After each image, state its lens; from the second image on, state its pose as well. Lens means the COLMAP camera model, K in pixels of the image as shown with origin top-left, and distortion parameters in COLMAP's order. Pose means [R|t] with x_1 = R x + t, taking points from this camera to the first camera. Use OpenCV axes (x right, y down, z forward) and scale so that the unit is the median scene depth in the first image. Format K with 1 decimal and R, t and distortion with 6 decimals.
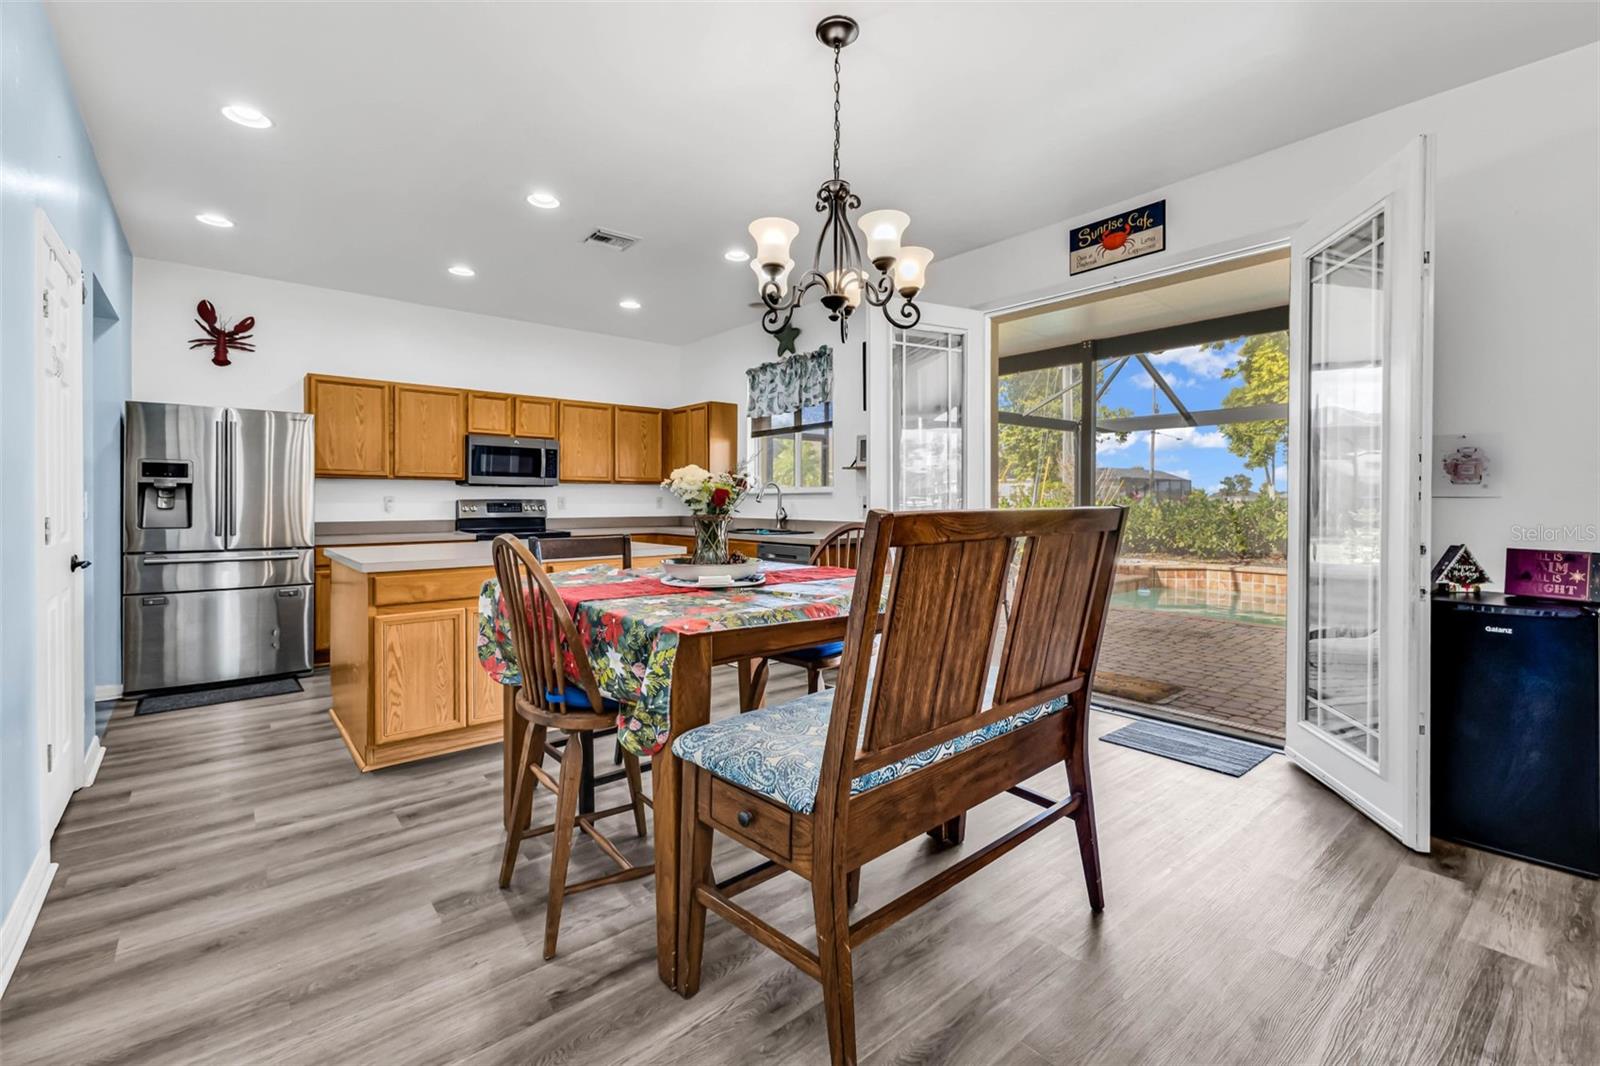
lens RADIAL K [[703.2, 0, 805.1], [0, 703.2, 504.1], [0, 0, 1]] dist [0.016602, 0.008456]
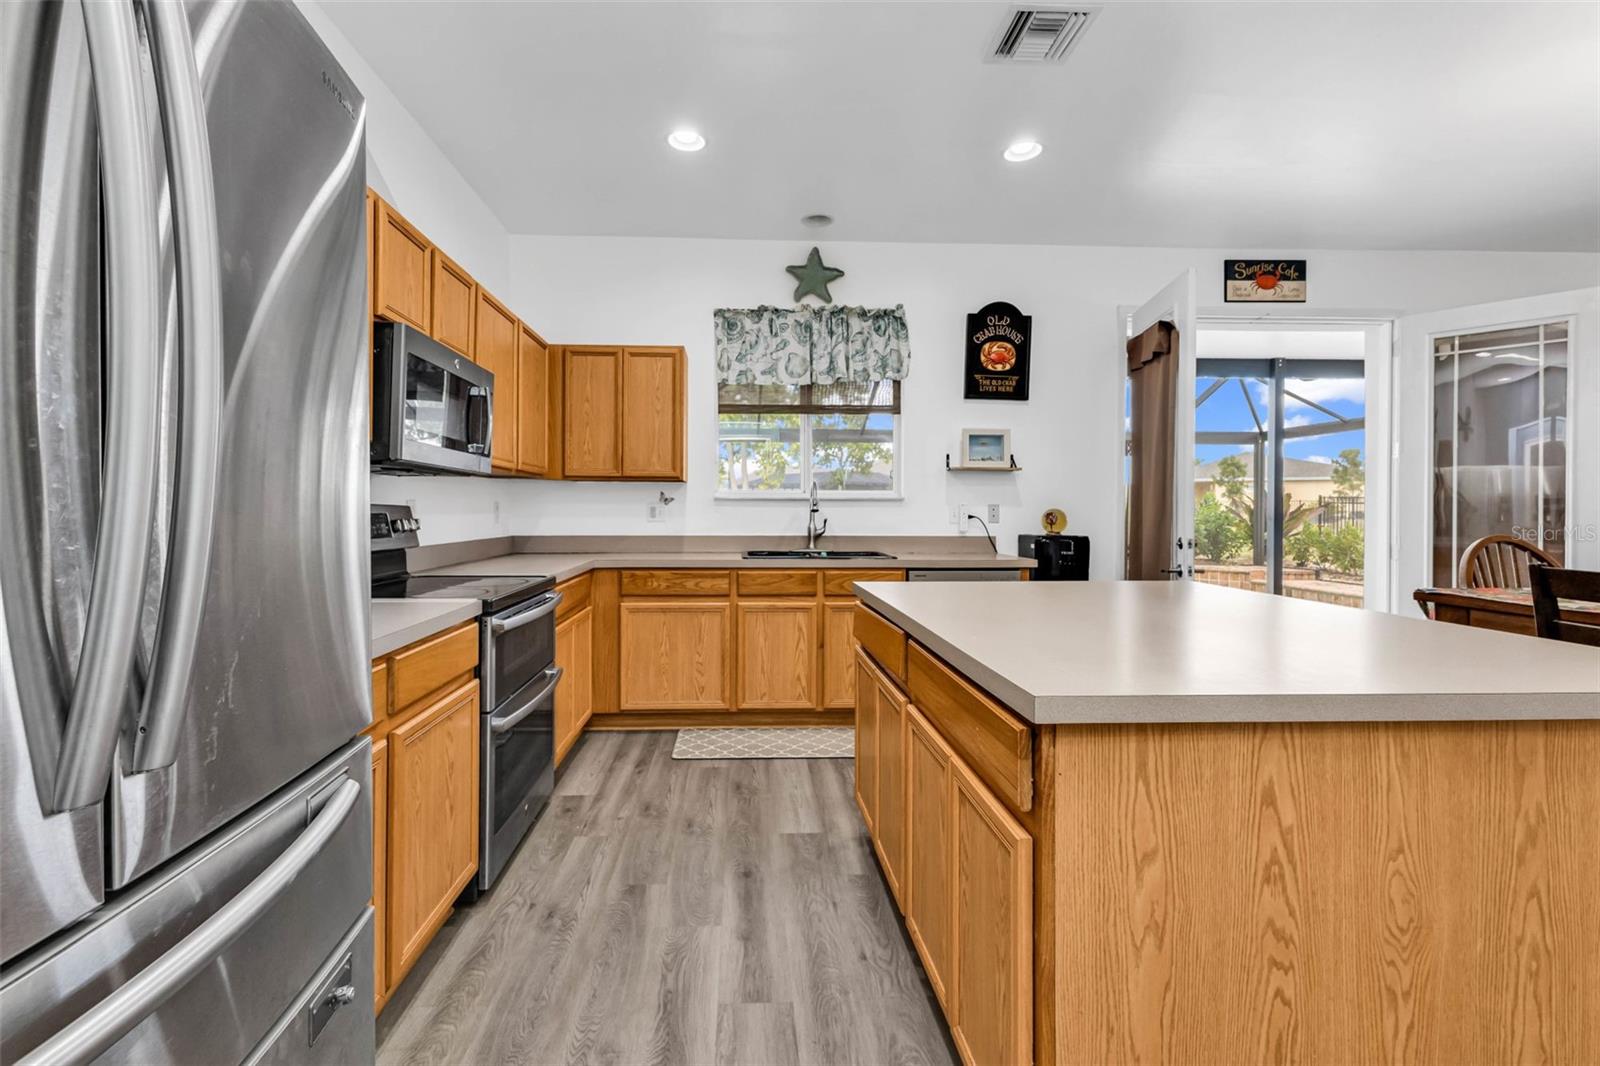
lens RADIAL K [[712.7, 0, 776.9], [0, 712.7, 512.4], [0, 0, 1]] dist [0.015001, -0.000065]
pose [[0.609682, -0.001443, 0.792645, -0.691037], [0.000173, 0.999999, 0.001687, -0.002634], [-0.792646, -0.000891, 0.609682, 0.662675]]
